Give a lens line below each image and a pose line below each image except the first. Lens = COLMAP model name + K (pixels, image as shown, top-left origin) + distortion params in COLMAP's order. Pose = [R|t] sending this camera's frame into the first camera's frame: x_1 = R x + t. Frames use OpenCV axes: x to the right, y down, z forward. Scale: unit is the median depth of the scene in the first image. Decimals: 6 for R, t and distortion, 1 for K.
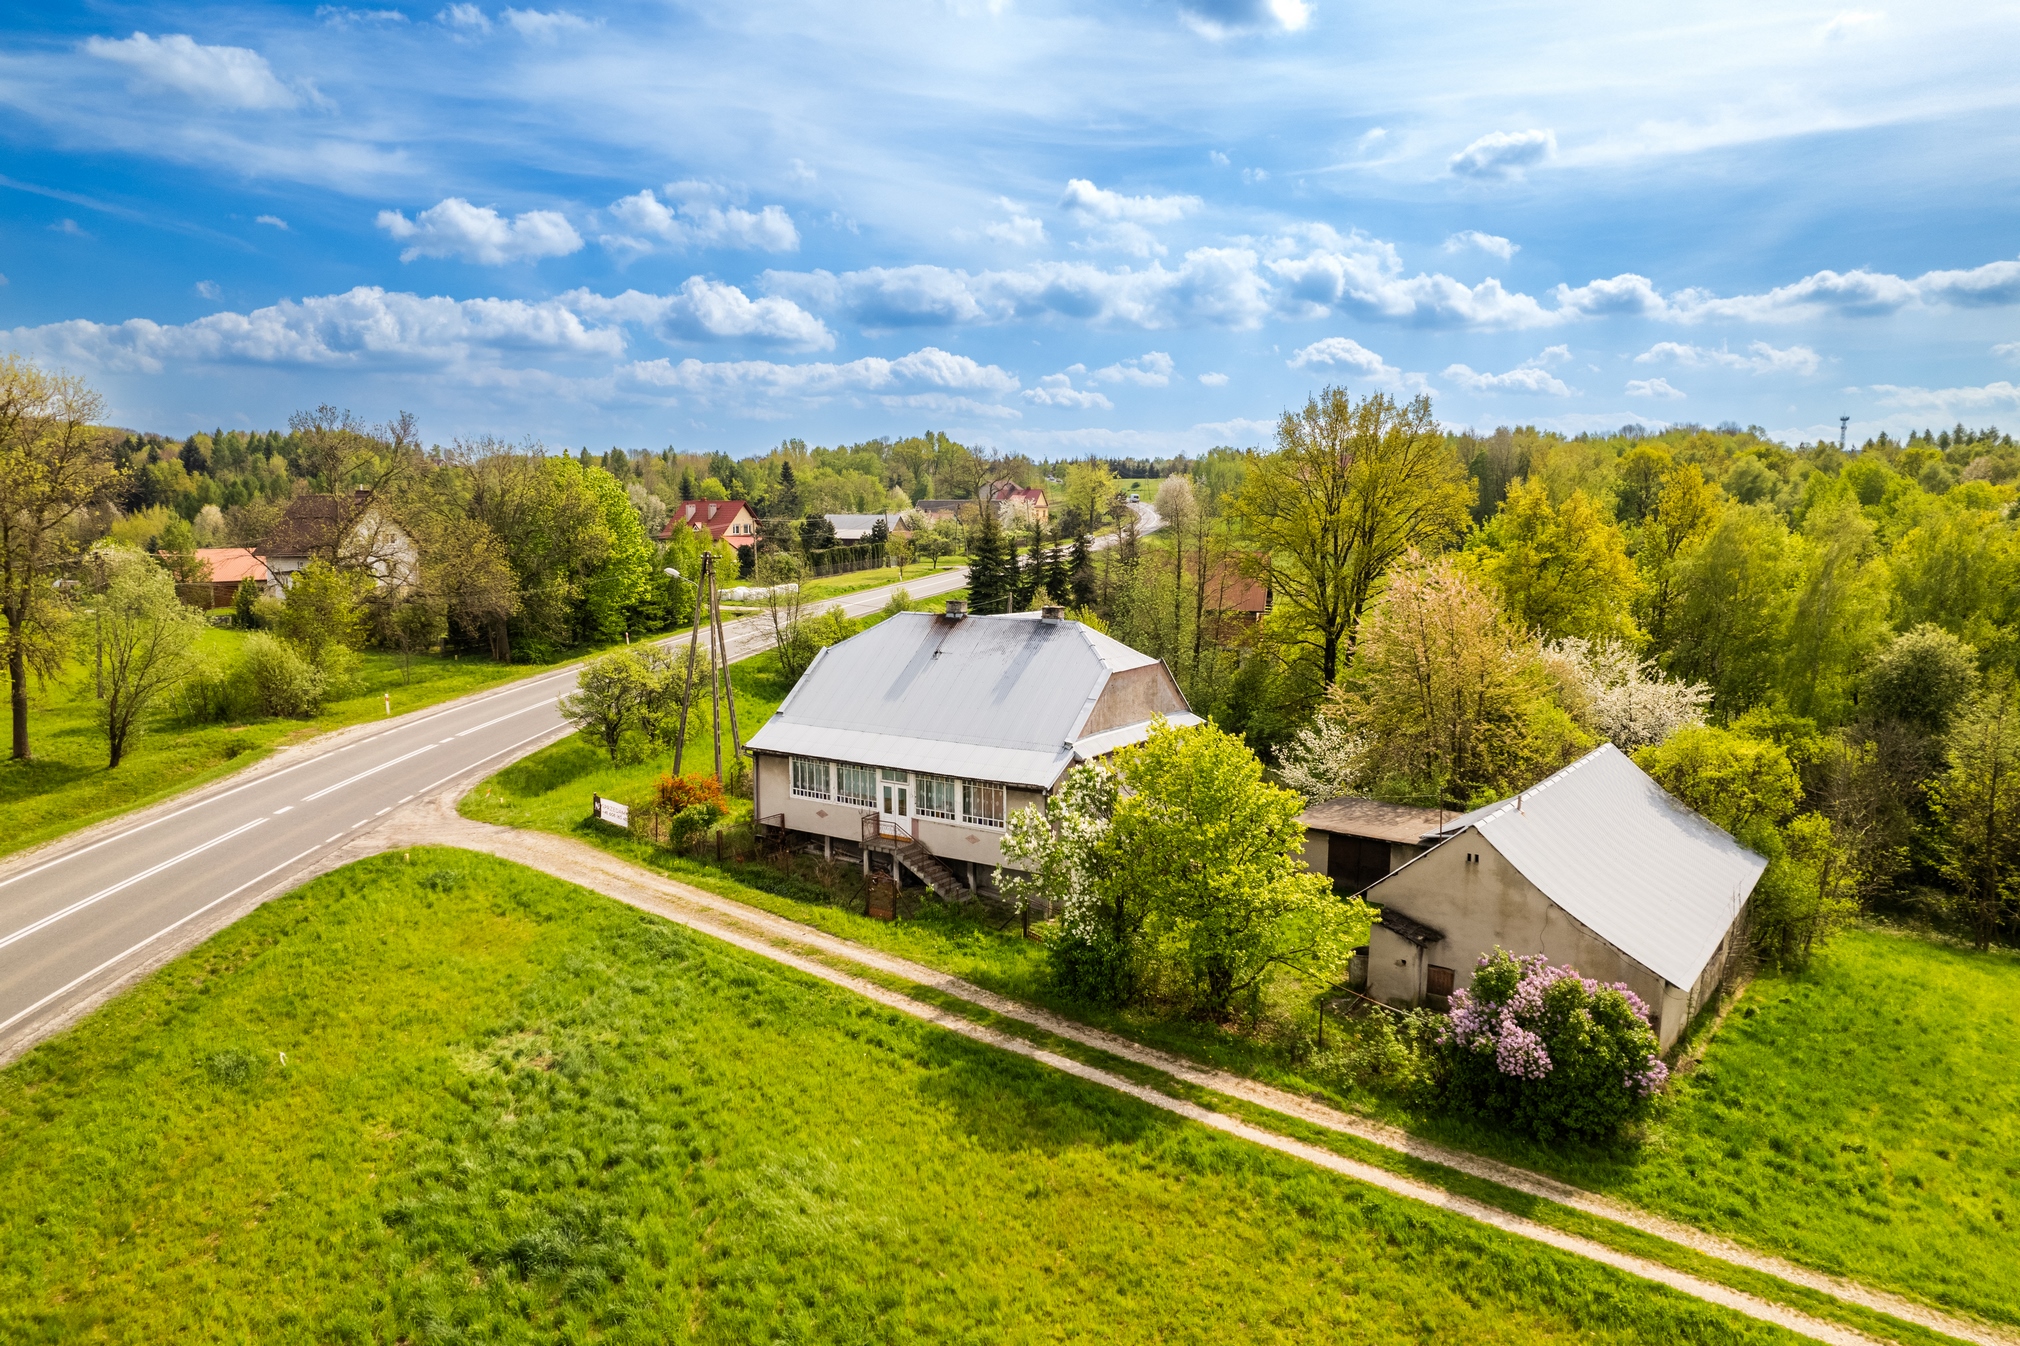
lens RADIAL K [[1322.4, 0, 1012.7], [0, 1322.4, 713.8], [0, 0, 1]] dist [-0.001164, 0.000793]
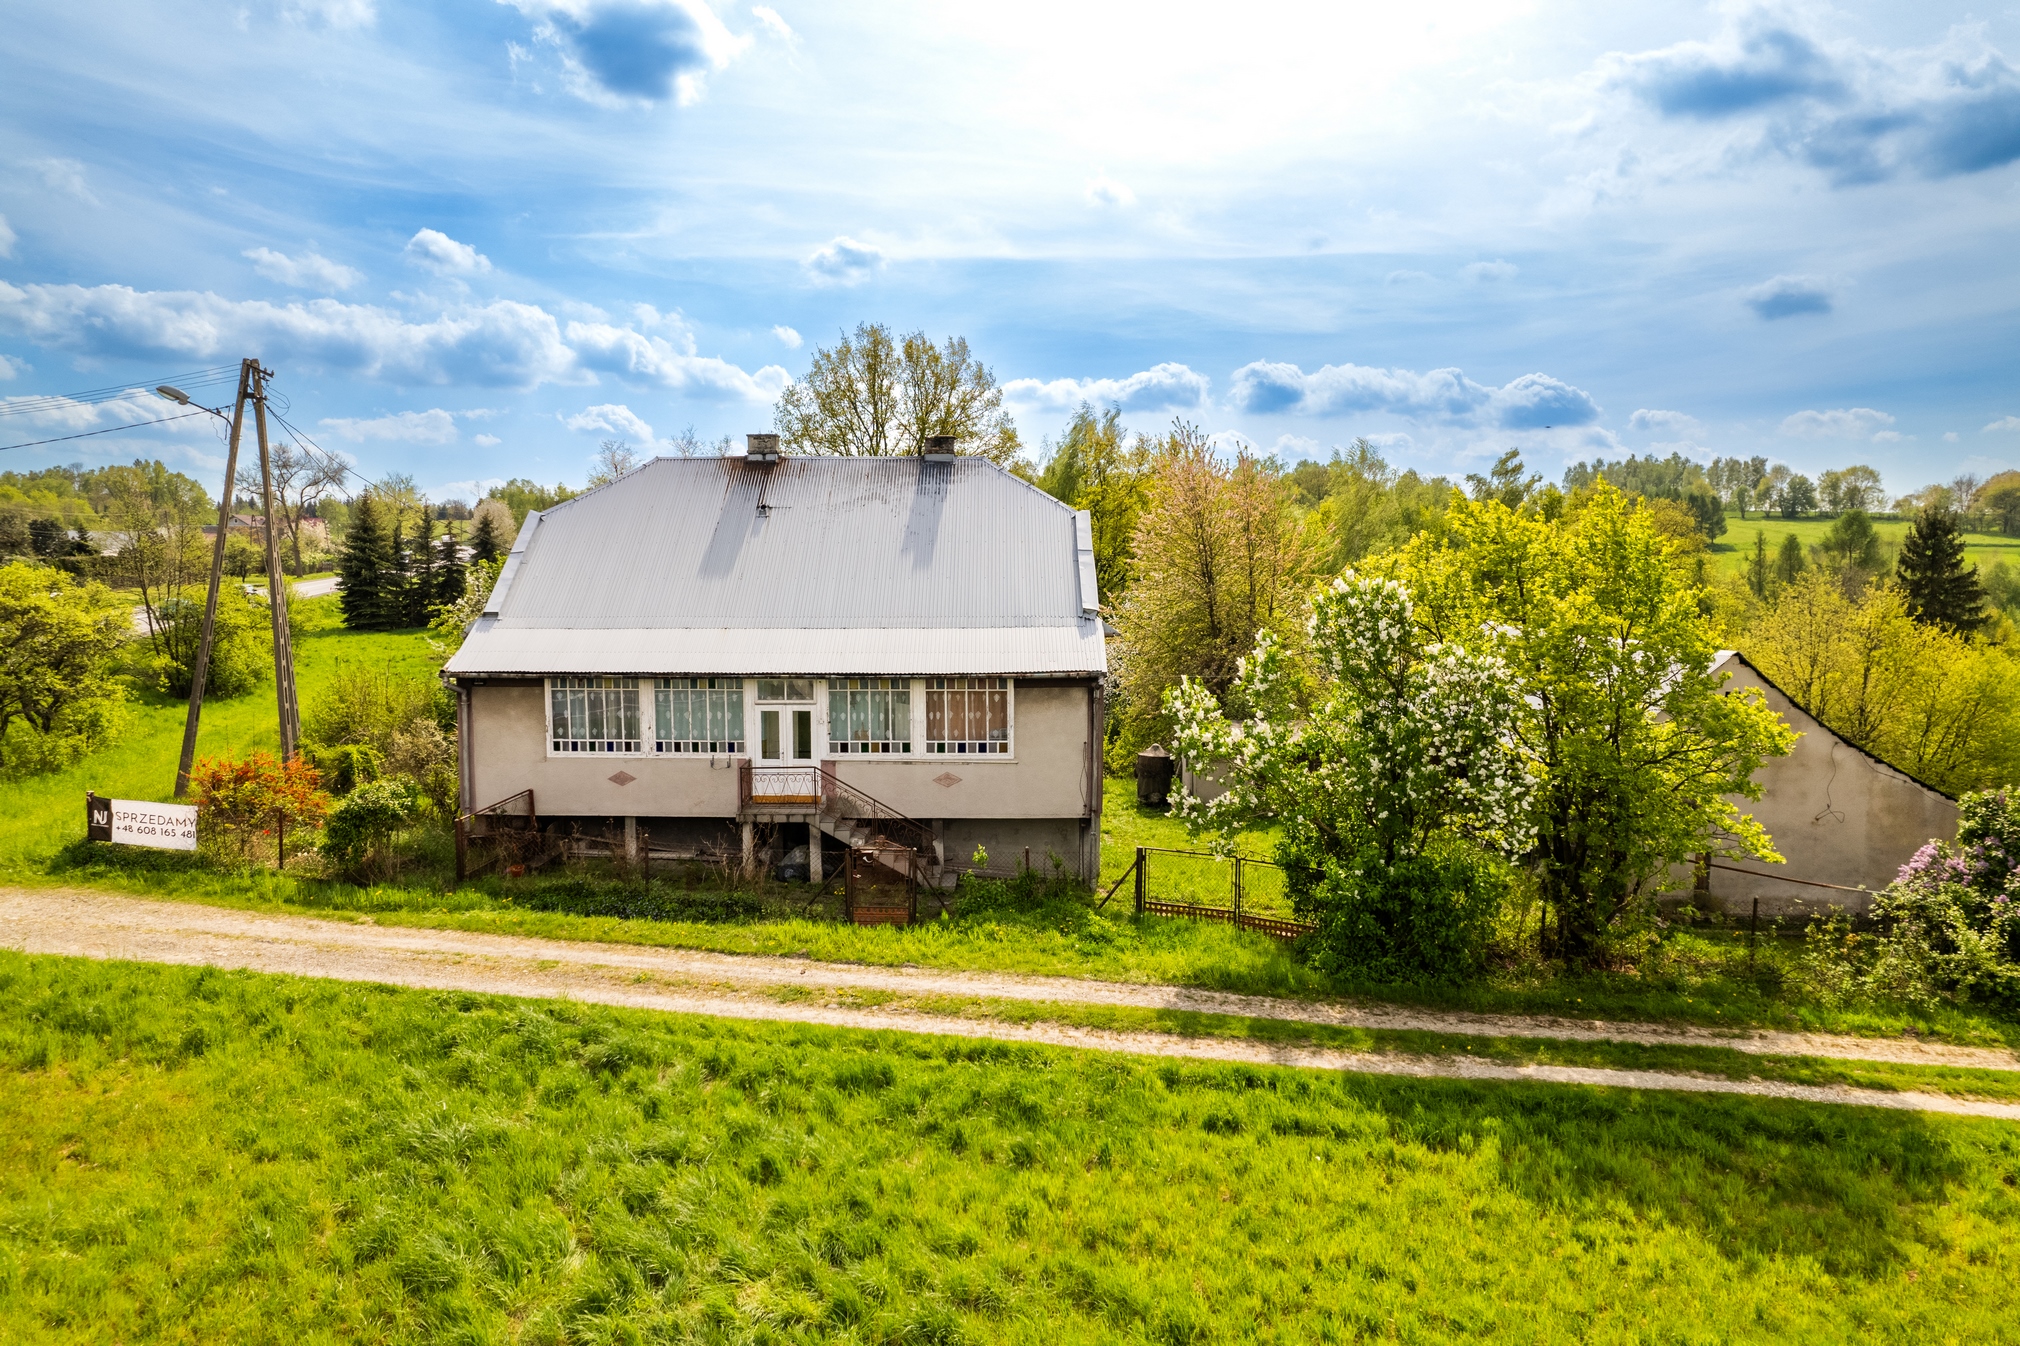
lens RADIAL K [[1253.6, 0, 1010.0], [0, 1253.6, 673.0], [0, 0, 1]] dist [-0.056321, 0.051098]
pose [[0.840667, -0.049349, 0.539299, -0.305986], [0.086301, 0.995321, -0.043449, 0.072545], [-0.534631, 0.083068, 0.840993, 0.493338]]
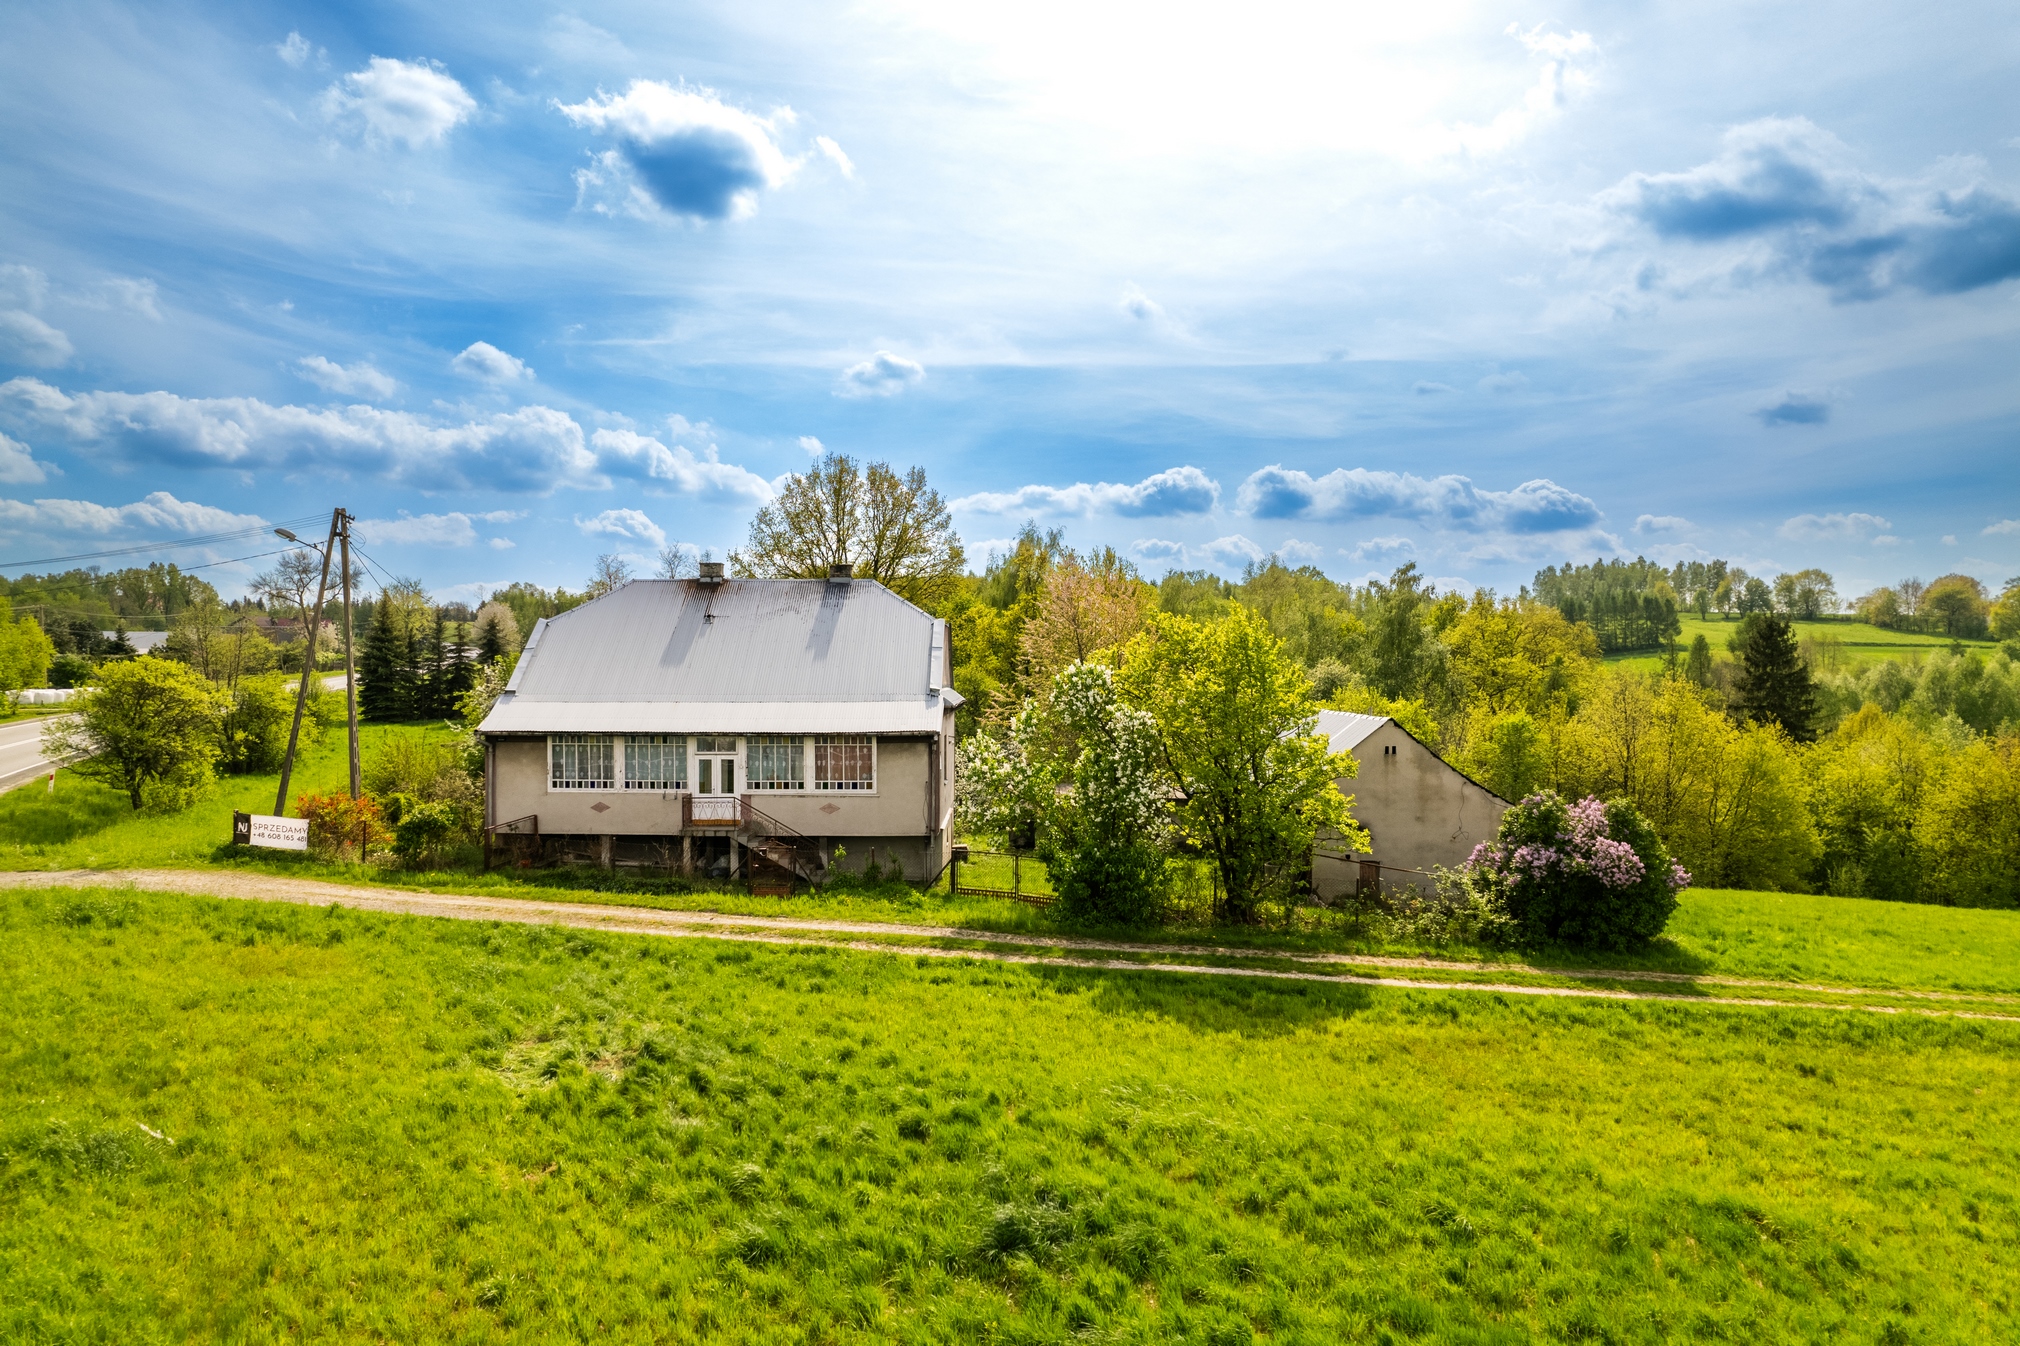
lens RADIAL K [[1253.6, 0, 1010.0], [0, 1253.6, 673.0], [0, 0, 1]] dist [-0.056321, 0.051098]
pose [[0.839380, -0.005553, 0.543516, -0.364154], [0.086571, 0.988549, -0.123596, 0.116306], [-0.536606, 0.150797, 0.830249, 0.251528]]
